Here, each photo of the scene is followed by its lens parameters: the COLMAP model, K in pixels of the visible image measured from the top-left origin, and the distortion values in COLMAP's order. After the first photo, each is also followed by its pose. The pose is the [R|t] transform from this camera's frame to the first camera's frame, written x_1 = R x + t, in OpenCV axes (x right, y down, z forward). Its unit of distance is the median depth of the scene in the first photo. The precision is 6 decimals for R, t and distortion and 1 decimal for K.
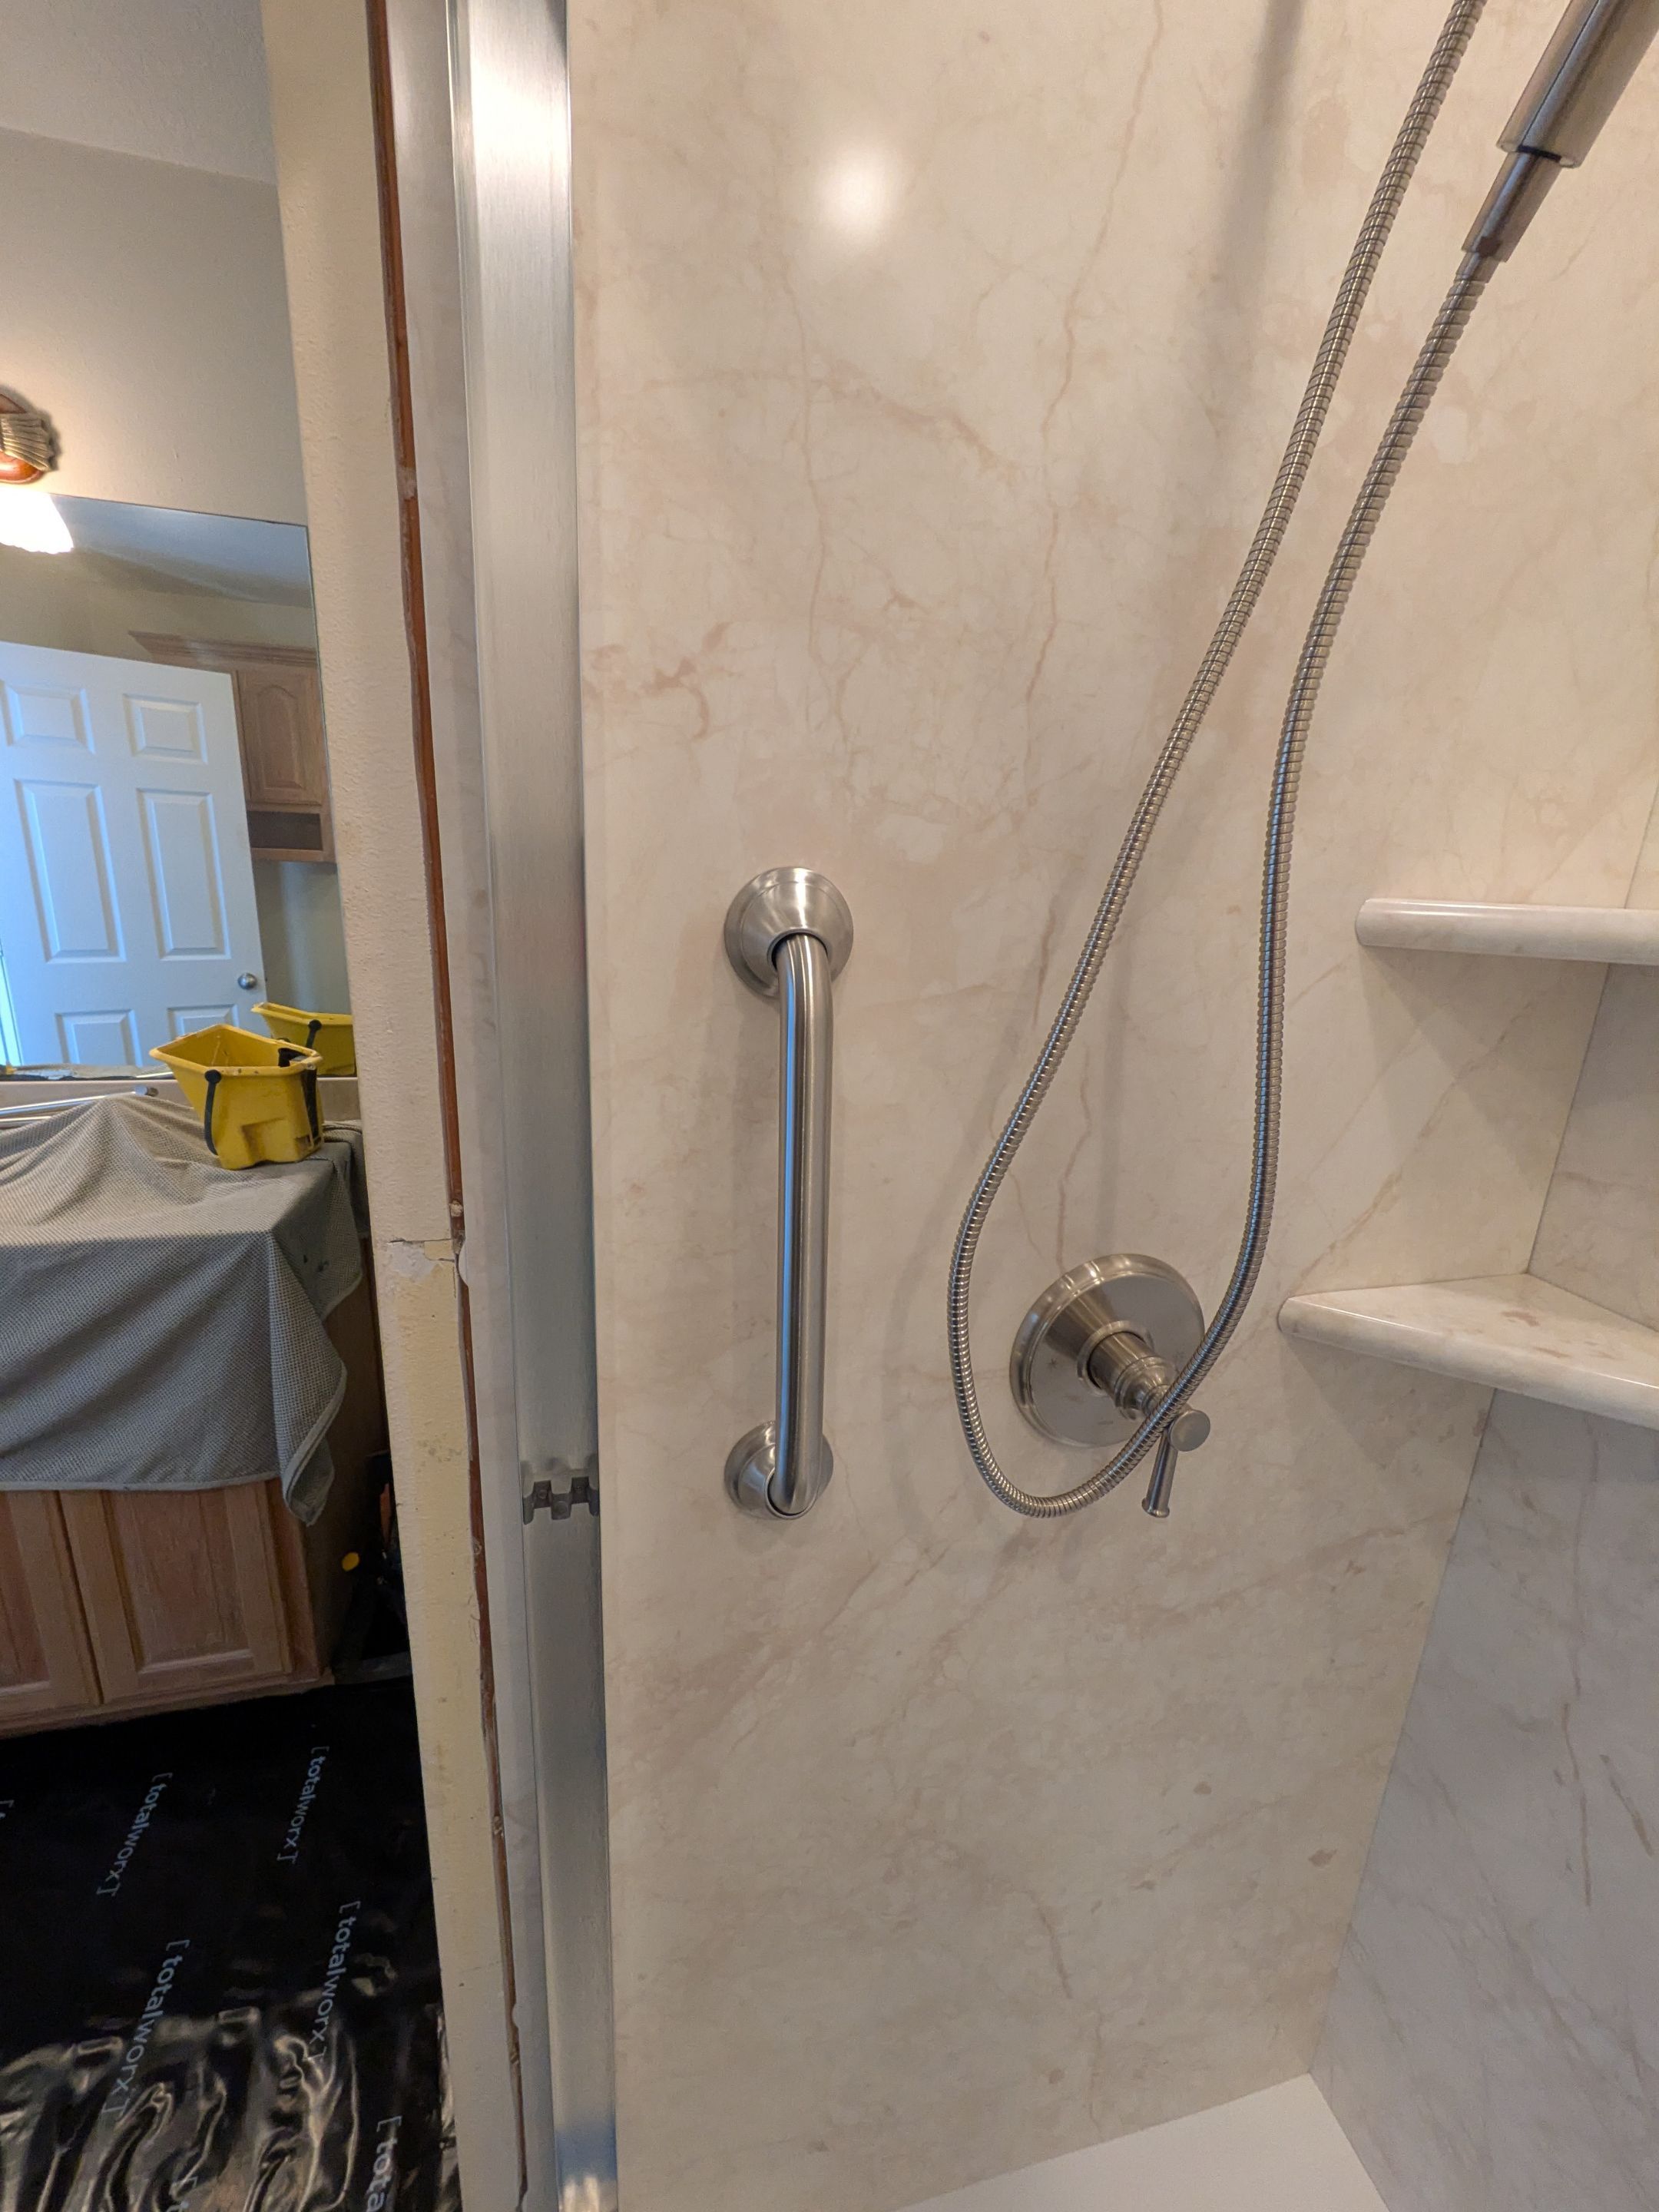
lens RADIAL K [[886.2, 0, 825.0], [0, 886.2, 1108.9], [0, 0, 1]] dist [-0.000536, 0.000083]
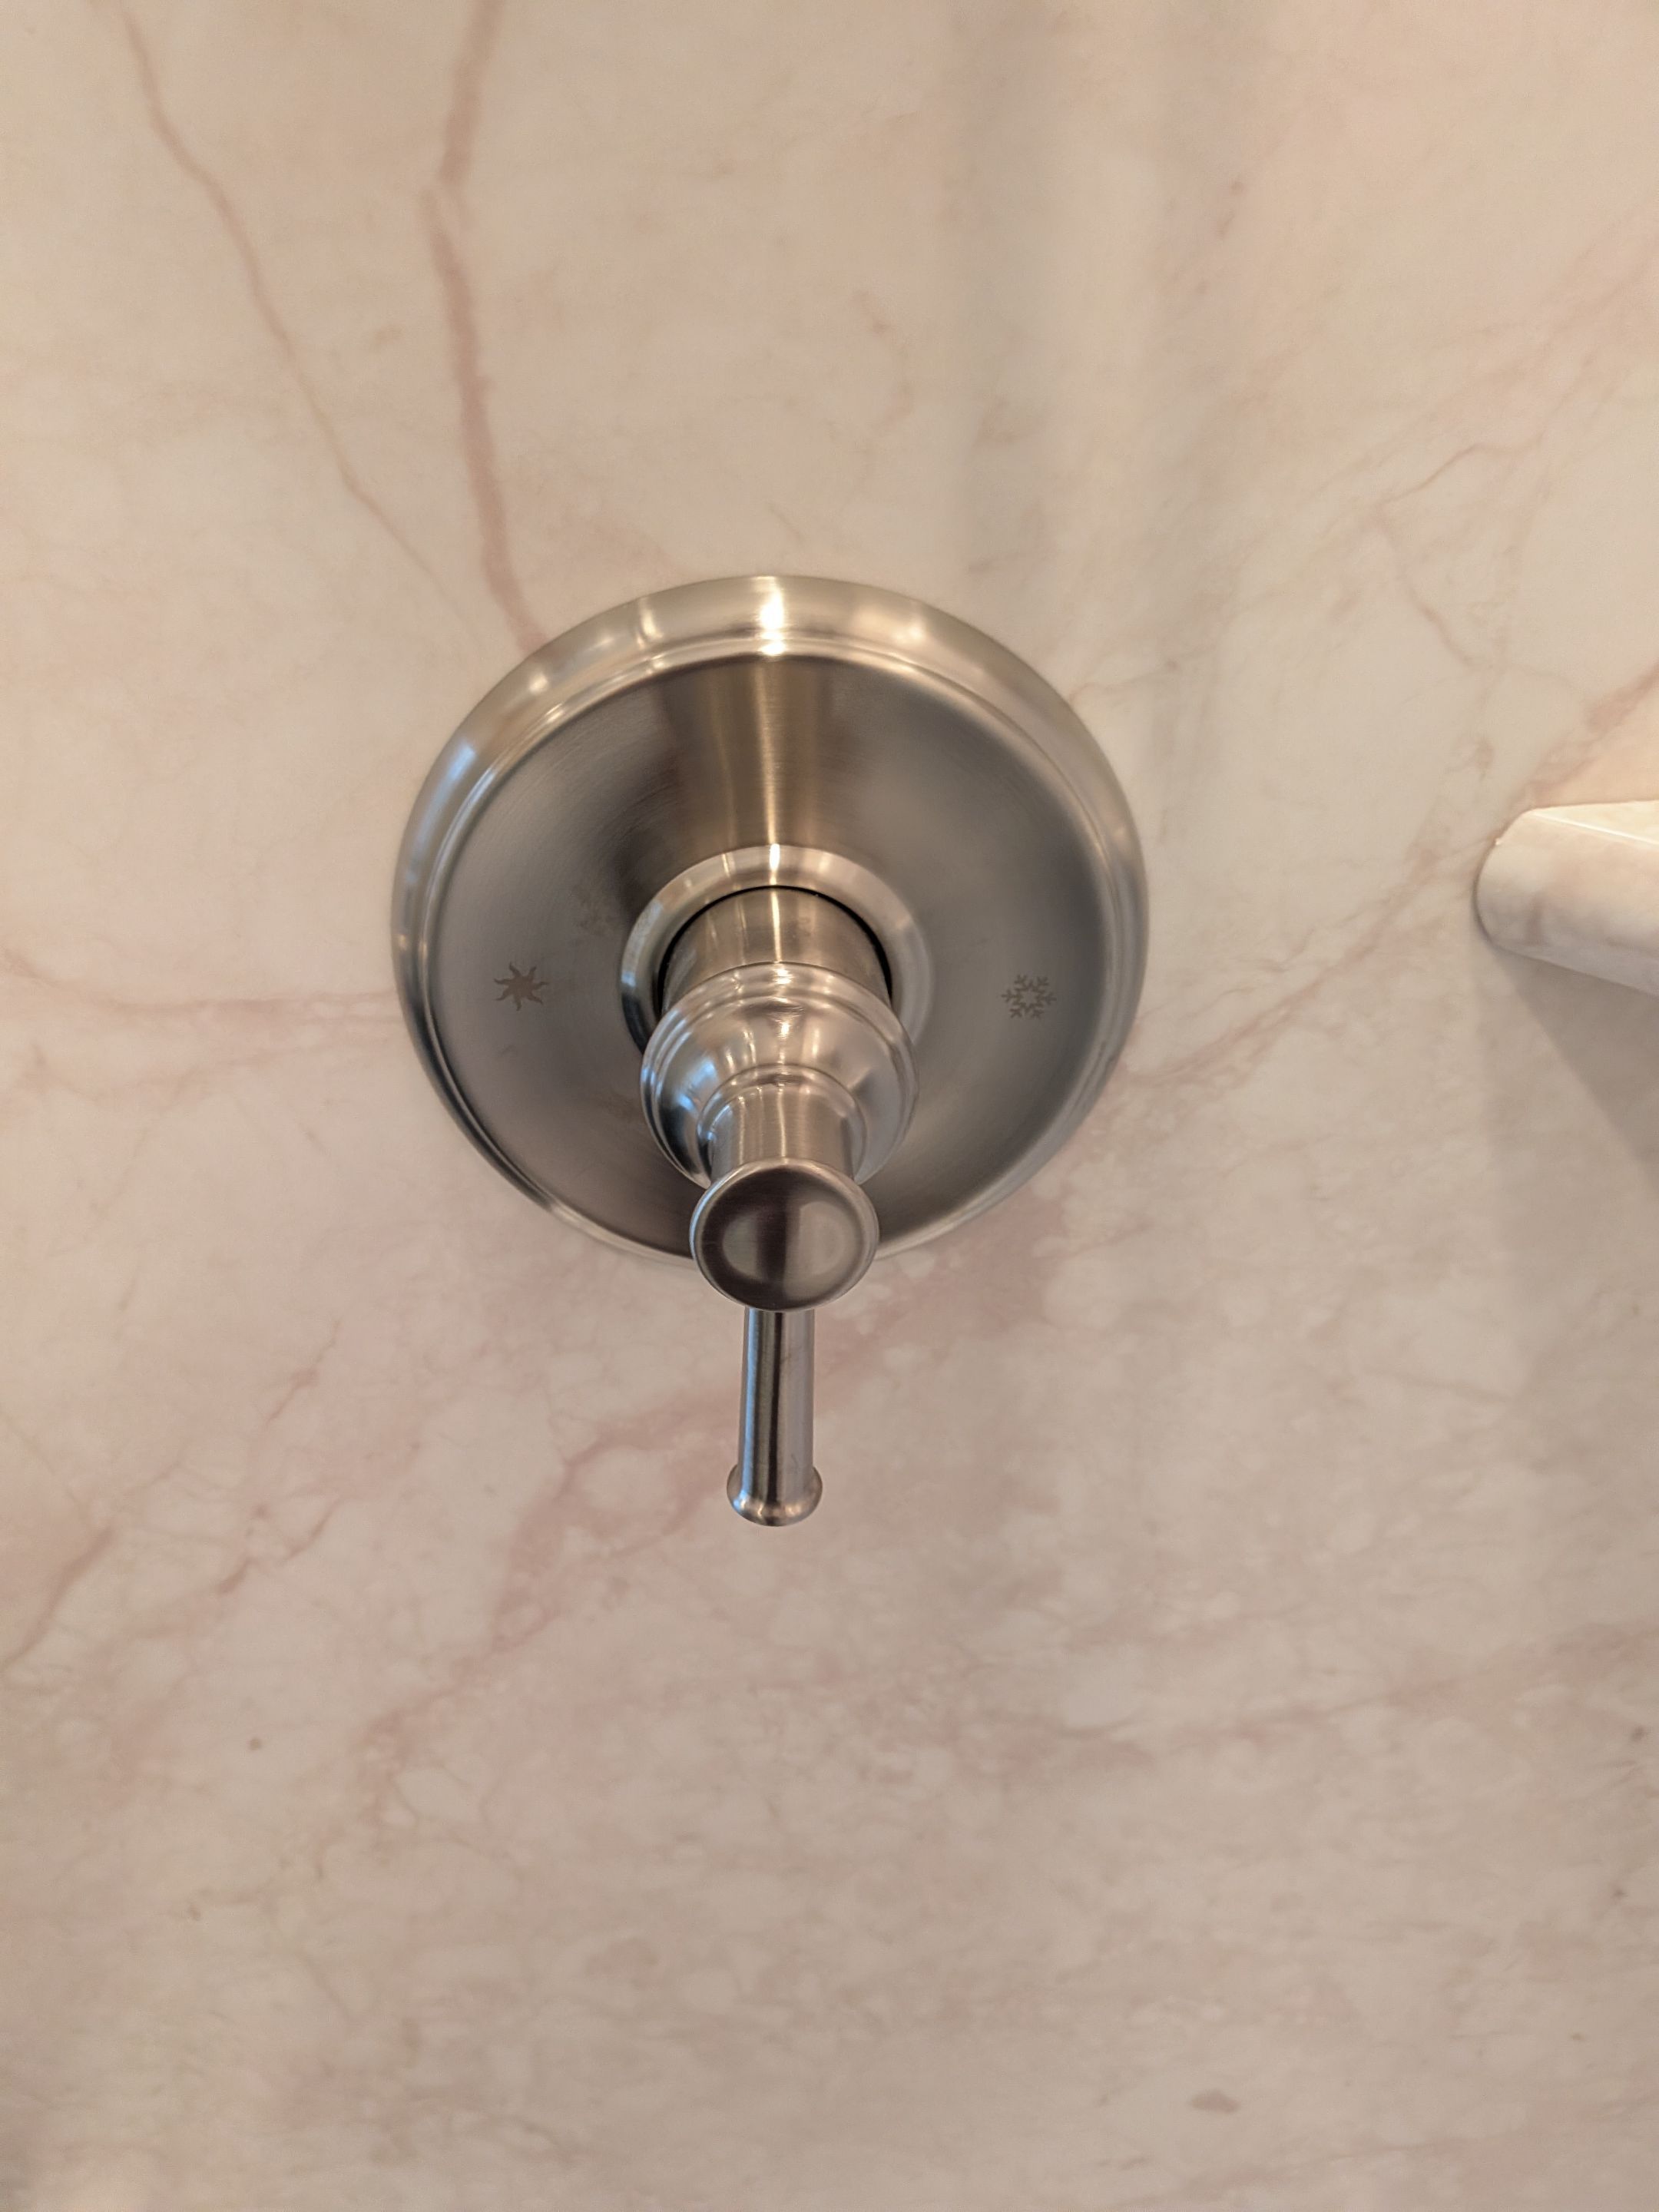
lens RADIAL K [[1574.9, 0, 772.1], [0, 1574.9, 1106.4], [0, 0, 1]] dist [0.046297, -0.081734]
pose [[0.978400, 0.071963, -0.193790, 0.393161], [-0.014714, 0.959316, 0.281952, 0.164942], [0.206196, -0.273010, 0.939653, 0.483626]]
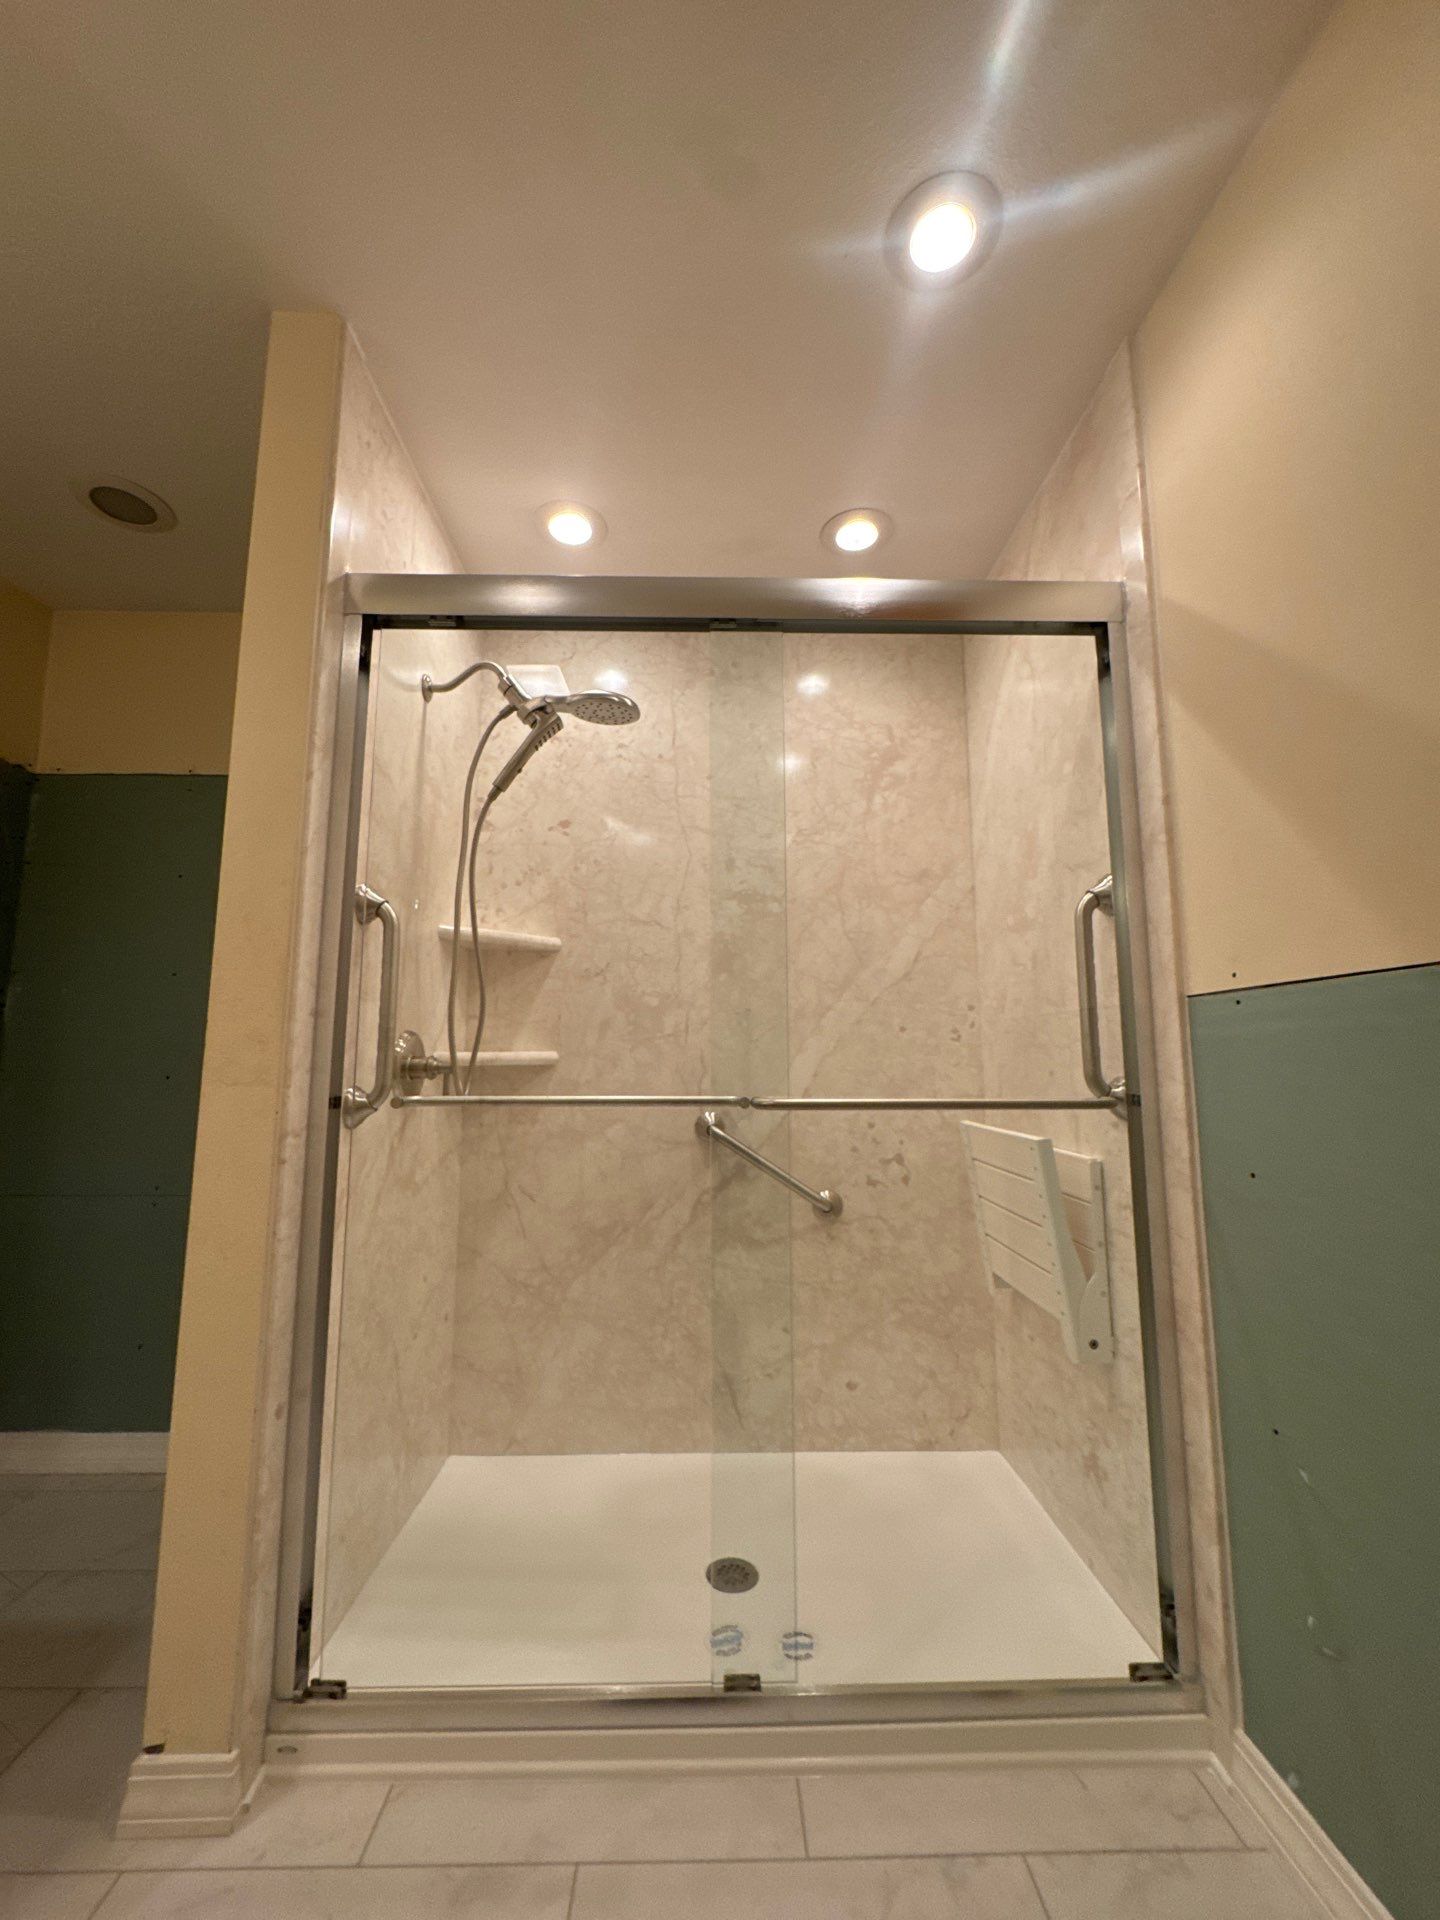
lens RADIAL K [[769.2, 0, 716.1], [0, 769.2, 962.5], [0, 0, 1]] dist [-0.000536, 0.000083]
pose [[0.971962, -0.073365, -0.223398, 0.964474], [-0.017886, 0.924258, -0.381349, 0.733342], [0.234455, 0.374653, 0.897032, -1.839471]]
